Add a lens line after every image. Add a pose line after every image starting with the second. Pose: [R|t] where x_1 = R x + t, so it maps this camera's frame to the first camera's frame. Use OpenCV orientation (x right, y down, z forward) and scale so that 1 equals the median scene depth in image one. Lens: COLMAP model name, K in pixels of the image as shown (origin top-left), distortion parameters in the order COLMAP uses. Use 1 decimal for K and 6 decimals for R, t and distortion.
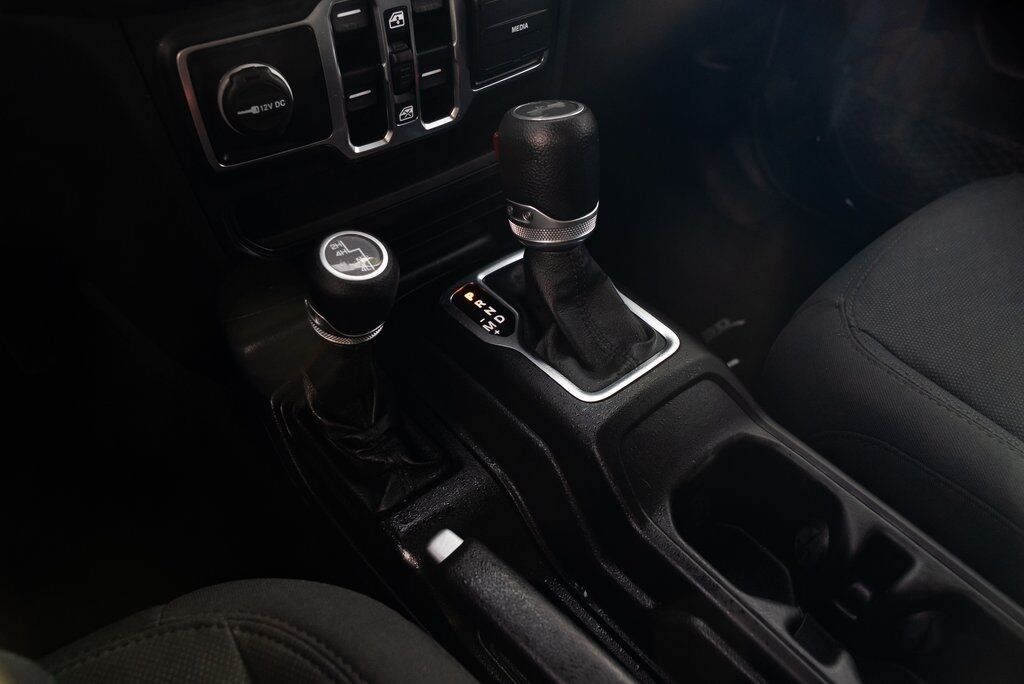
lens RADIAL K [[702.9, 0, 517.3], [0, 702.9, 338.8], [0, 0, 1]] dist [-0.041559, 0.026168]
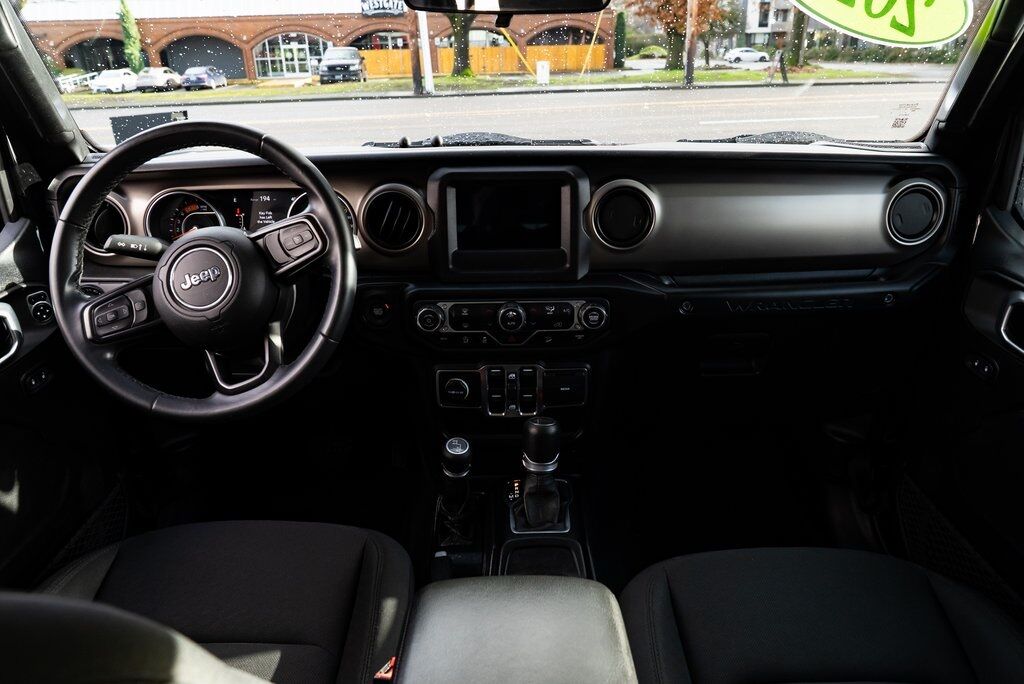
lens RADIAL K [[703.6, 0, 516.8], [0, 703.6, 340.1], [0, 0, 1]] dist [-0.042891, 0.033320]
pose [[0.768531, 0.230683, -0.596779, 1.492200], [-0.418977, 0.886385, -0.196928, -0.035236], [0.483548, 0.401382, 0.777865, -1.250813]]
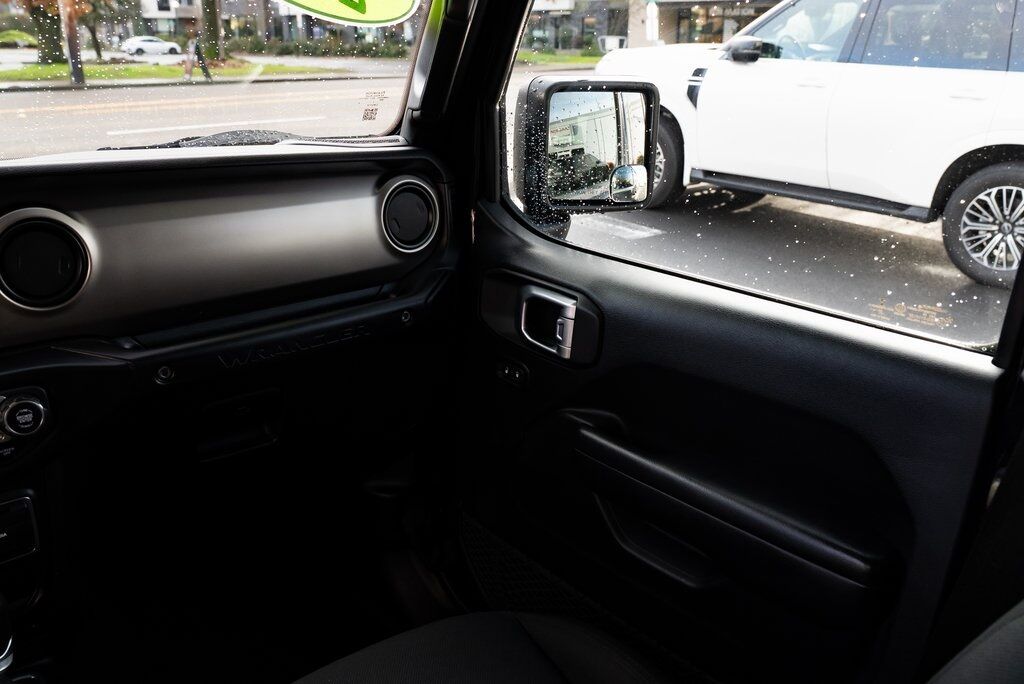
lens RADIAL K [[898.6, 0, 516.1], [0, 898.6, 346.5], [0, 0, 1]] dist [-0.008158, 0.023427]
pose [[0.999570, 0.012701, -0.026427, 1.385411], [-0.022235, 0.915884, -0.400826, -0.051291], [0.019114, 0.401241, 0.915773, -1.166174]]
